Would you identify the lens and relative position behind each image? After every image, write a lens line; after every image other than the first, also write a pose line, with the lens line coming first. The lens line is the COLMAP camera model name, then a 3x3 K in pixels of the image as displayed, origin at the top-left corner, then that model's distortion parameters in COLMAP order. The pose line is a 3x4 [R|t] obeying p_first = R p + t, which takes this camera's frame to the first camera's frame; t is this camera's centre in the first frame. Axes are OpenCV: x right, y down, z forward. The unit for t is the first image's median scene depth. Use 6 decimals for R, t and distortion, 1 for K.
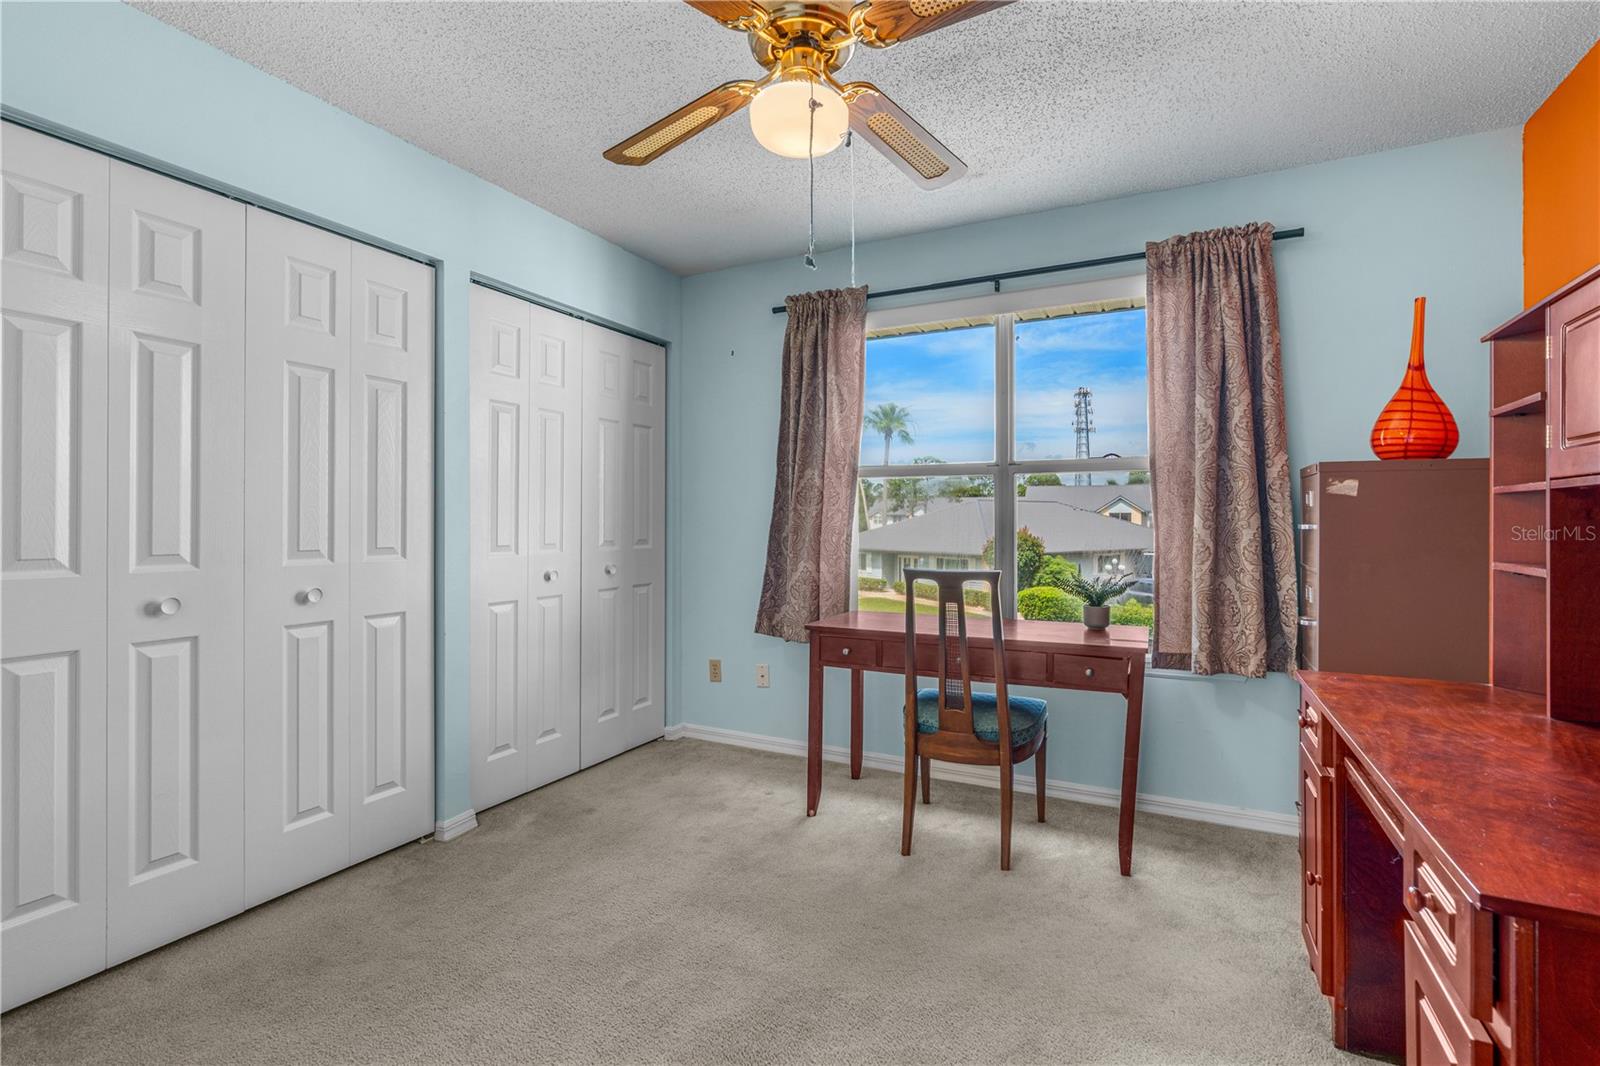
lens RADIAL K [[733.2, 0, 800.6], [0, 733.2, 511.6], [0, 0, 1]] dist [-0.001585, 0.000282]
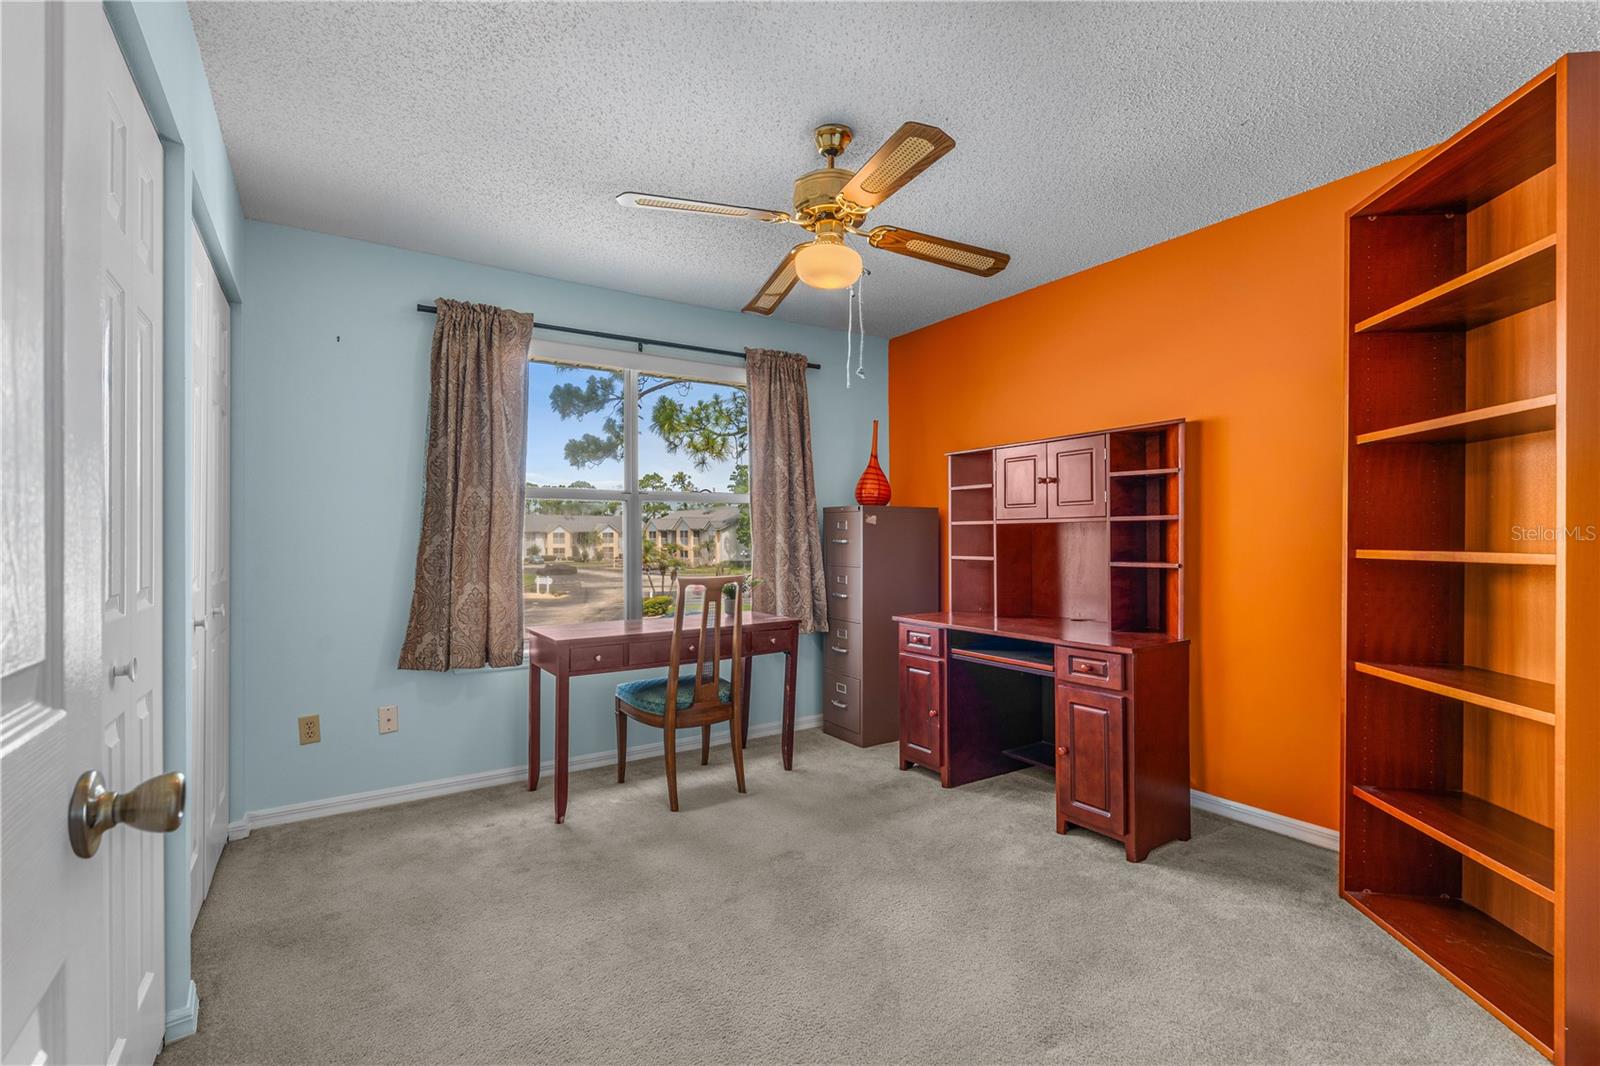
lens RADIAL K [[735.0, 0, 801.3], [0, 735.0, 524.9], [0, 0, 1]] dist [0.001519, 0.000575]
pose [[0.489929, 0.008427, 0.871721, -0.680558], [-0.004419, 0.999964, -0.007183, -0.004031], [-0.871751, -0.000333, 0.489949, 0.170829]]
